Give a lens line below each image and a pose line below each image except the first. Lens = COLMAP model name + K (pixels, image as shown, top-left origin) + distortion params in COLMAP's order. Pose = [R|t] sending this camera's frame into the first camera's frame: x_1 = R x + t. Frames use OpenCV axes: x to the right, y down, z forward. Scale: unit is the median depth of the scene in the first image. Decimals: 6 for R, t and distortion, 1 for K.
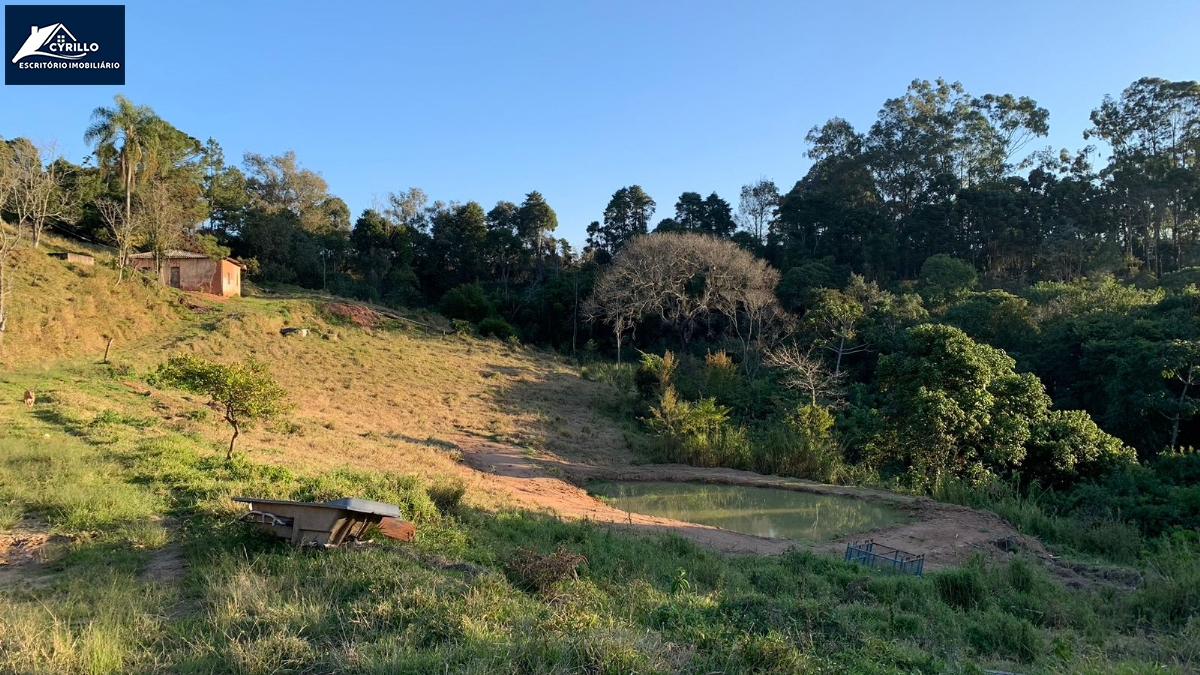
lens RADIAL K [[911.1, 0, 596.0], [0, 911.1, 346.2], [0, 0, 1]] dist [0.015007, -0.031064]
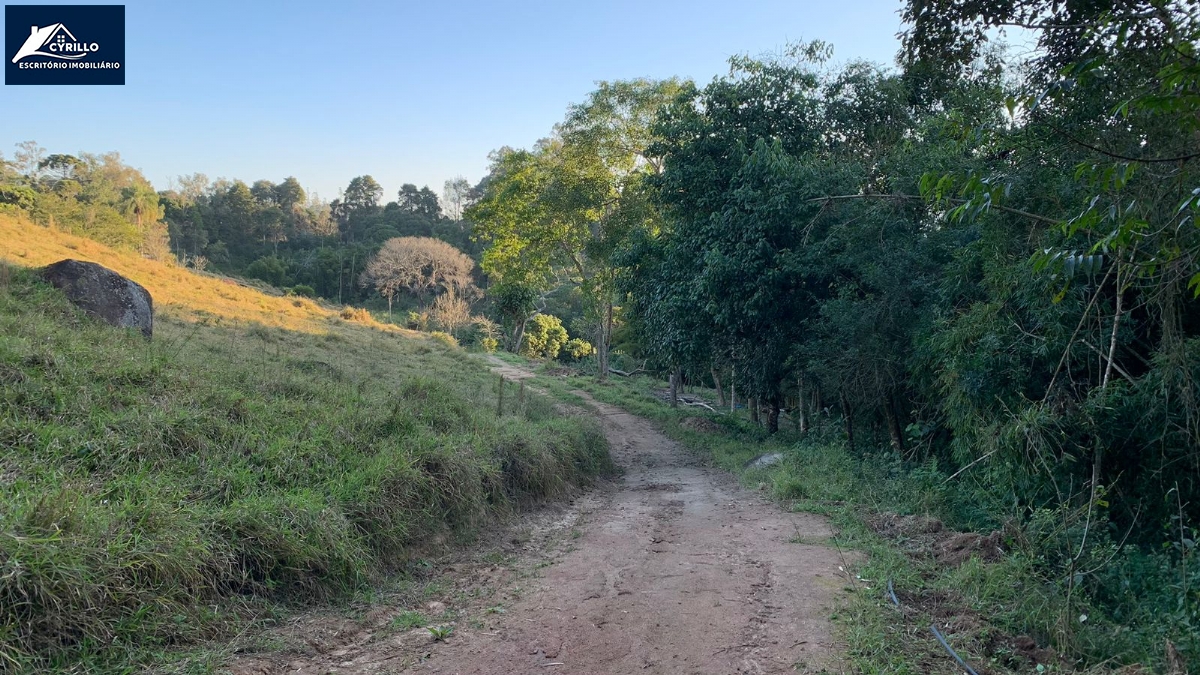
lens RADIAL K [[911.1, 0, 596.5], [0, 911.1, 340.8], [0, 0, 1]] dist [0.015007, -0.031064]
pose [[0.942154, -0.019080, 0.334636, -0.102814], [-0.008080, 0.996795, 0.079583, -0.040578], [-0.335082, -0.077684, 0.938981, -0.459751]]
